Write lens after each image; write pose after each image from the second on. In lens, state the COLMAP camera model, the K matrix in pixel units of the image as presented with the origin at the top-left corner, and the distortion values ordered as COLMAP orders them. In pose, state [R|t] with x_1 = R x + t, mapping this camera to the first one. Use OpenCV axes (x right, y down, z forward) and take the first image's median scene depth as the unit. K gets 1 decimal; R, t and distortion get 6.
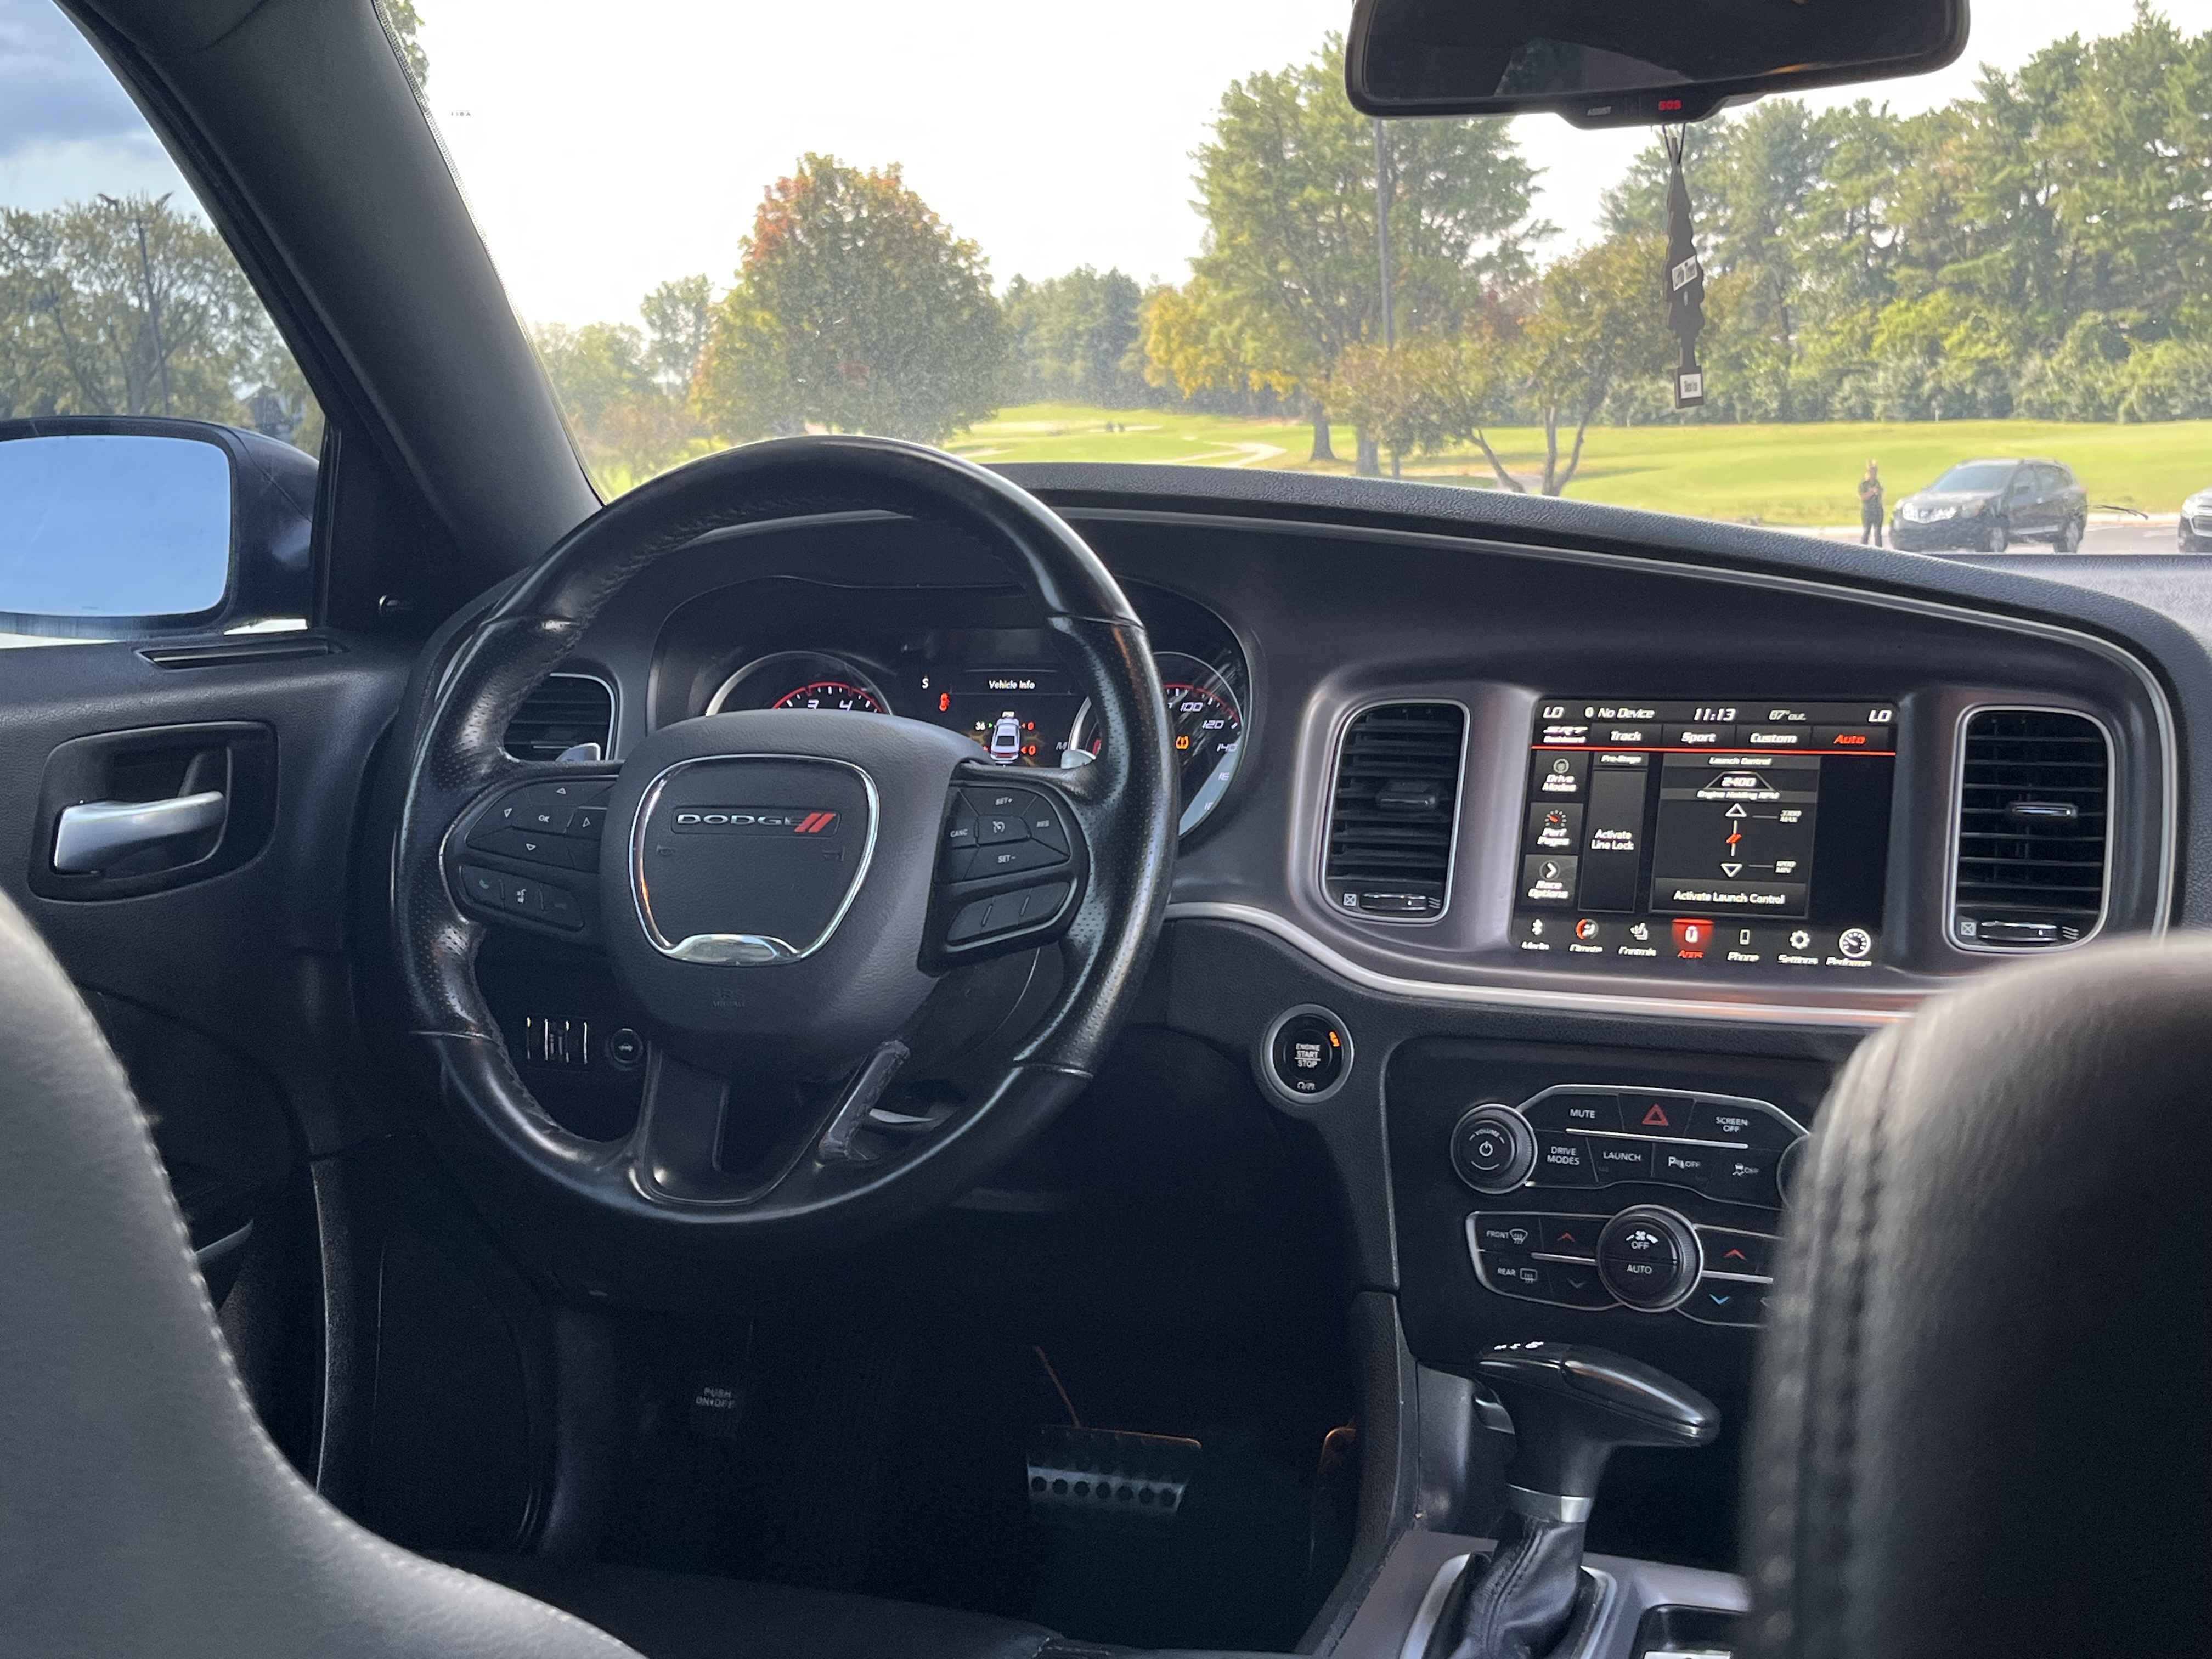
lens RADIAL K [[2564.2, 0, 1081.9], [0, 2564.2, 837.2], [0, 0, 1]] dist [0.036933, 0.000000]
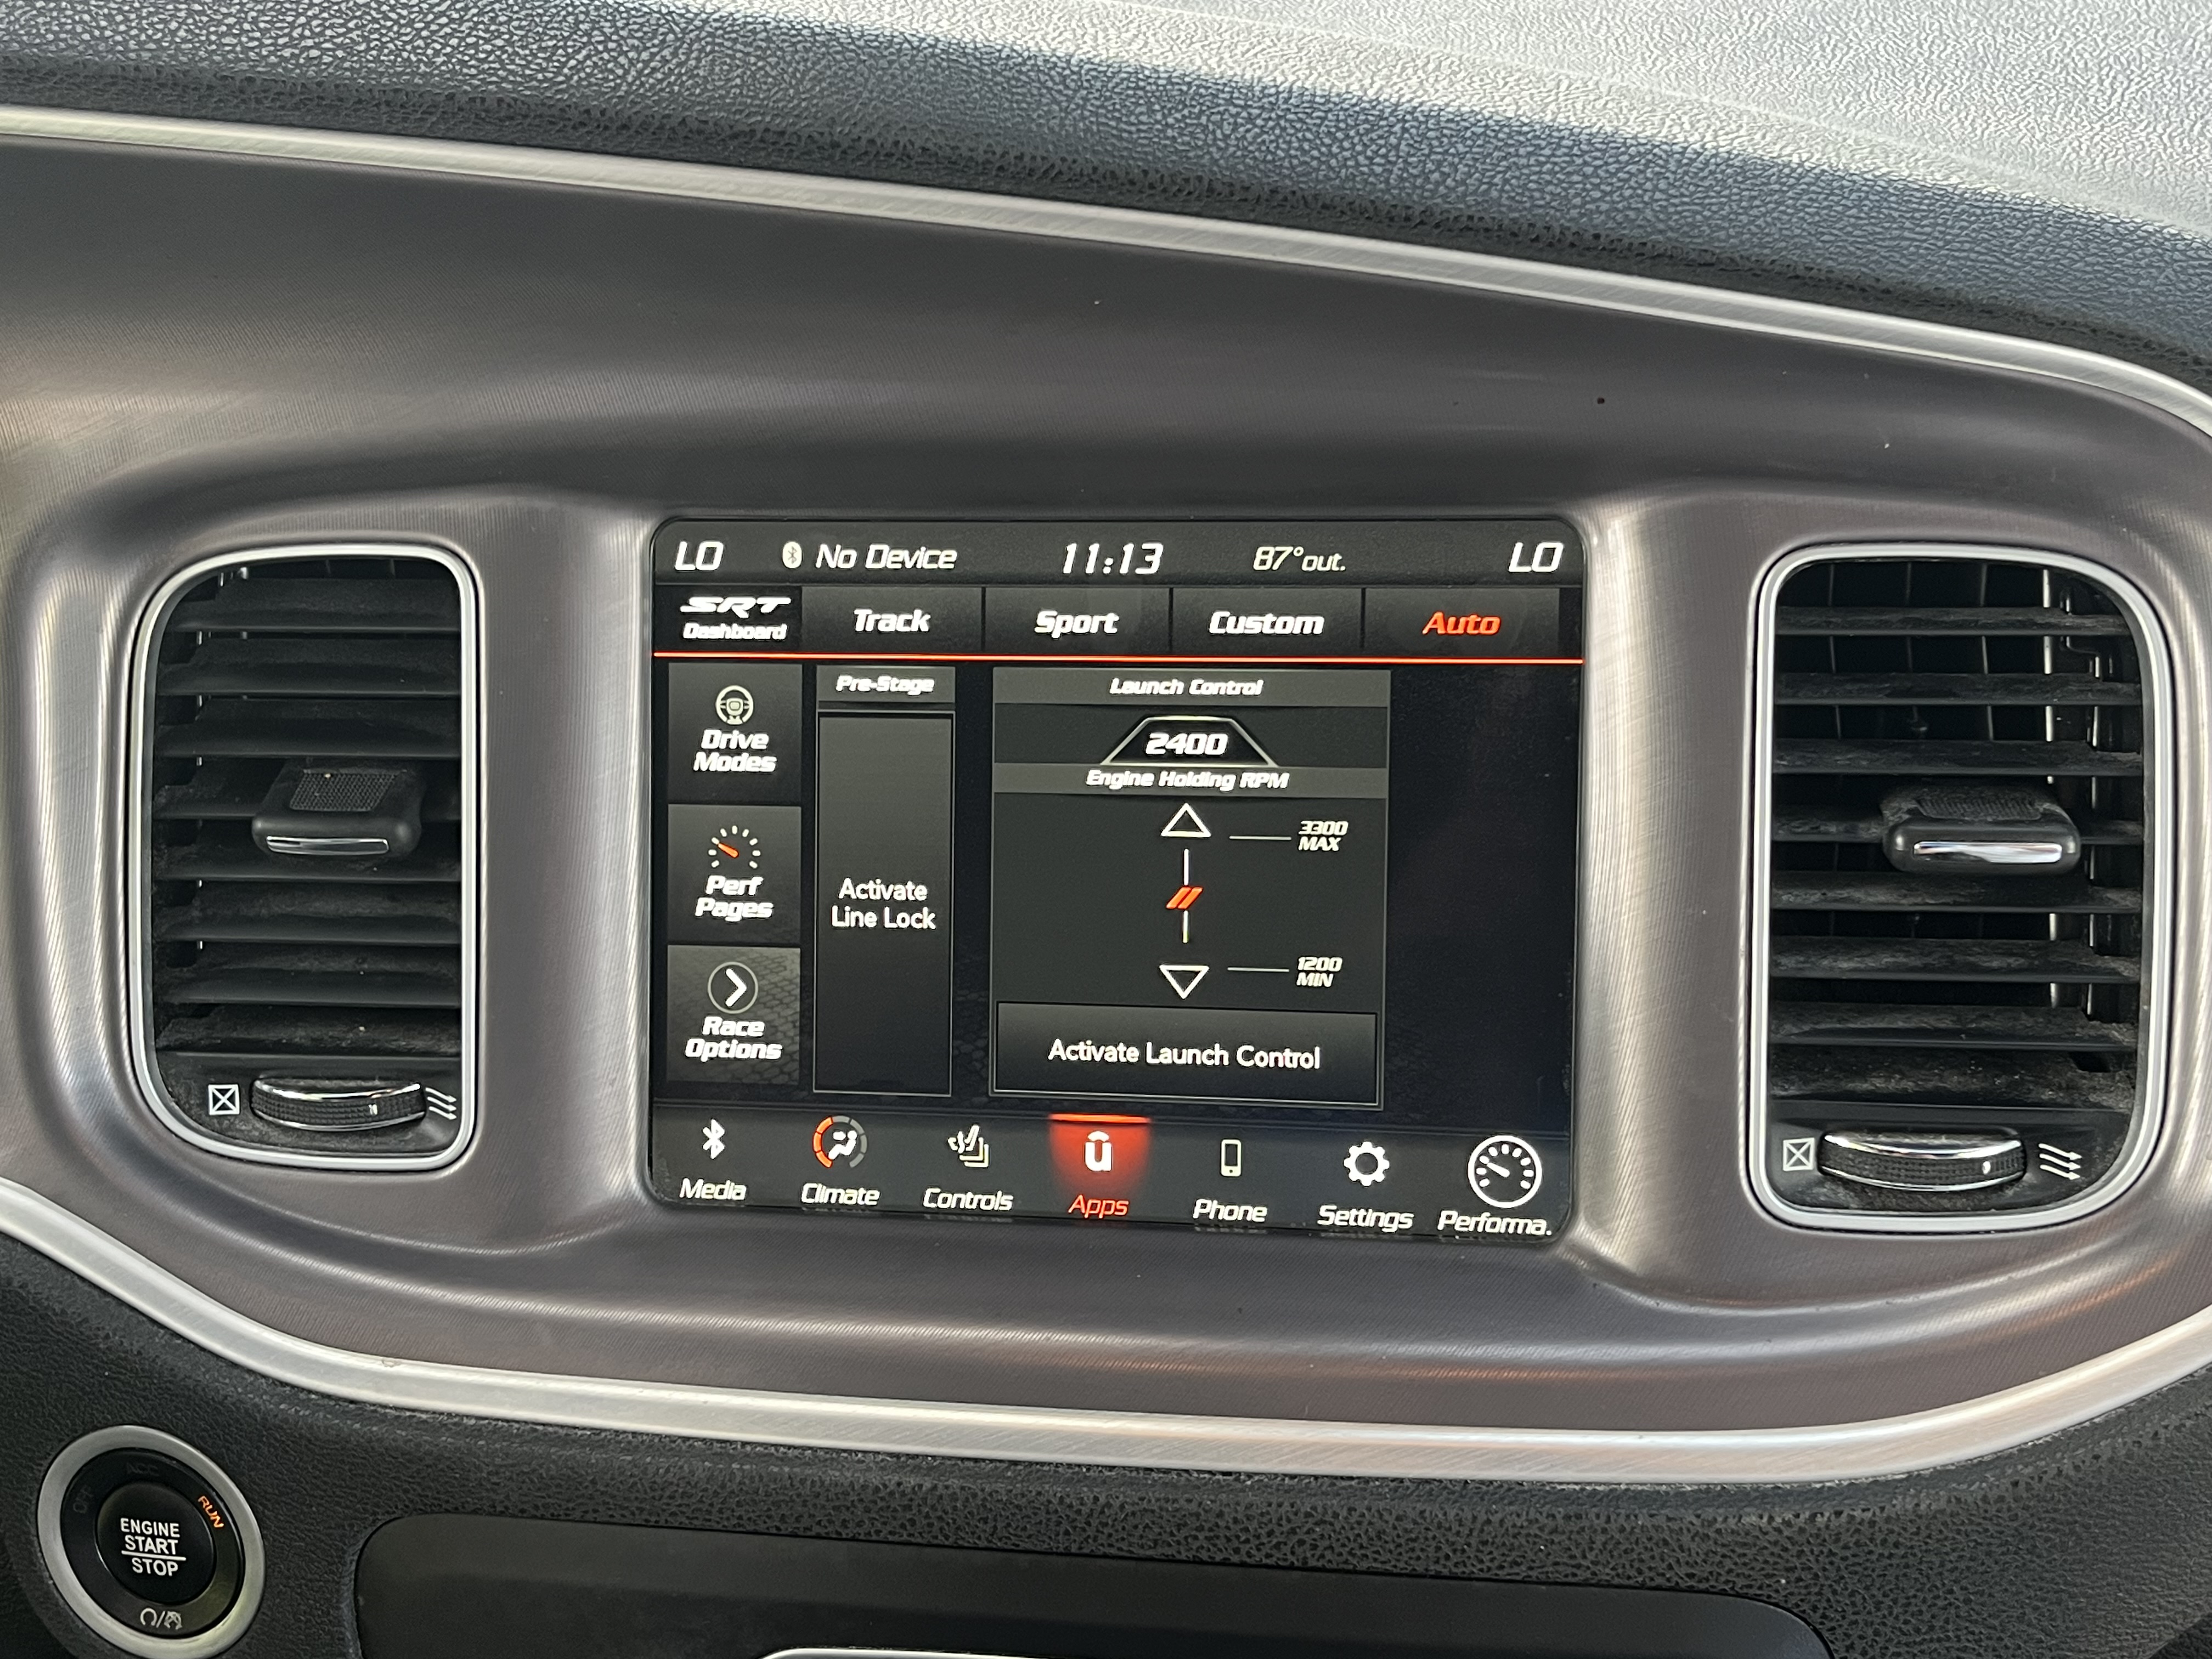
lens RADIAL K [[2564.2, 0, 1120.6], [0, 2564.2, 836.0], [0, 0, 1]] dist [0.036933, 0.000000]
pose [[0.961113, -0.143280, 0.236079, 0.152364], [0.066552, 0.949852, 0.305536, -0.125173], [-0.268017, -0.277943, 0.922450, 0.640222]]
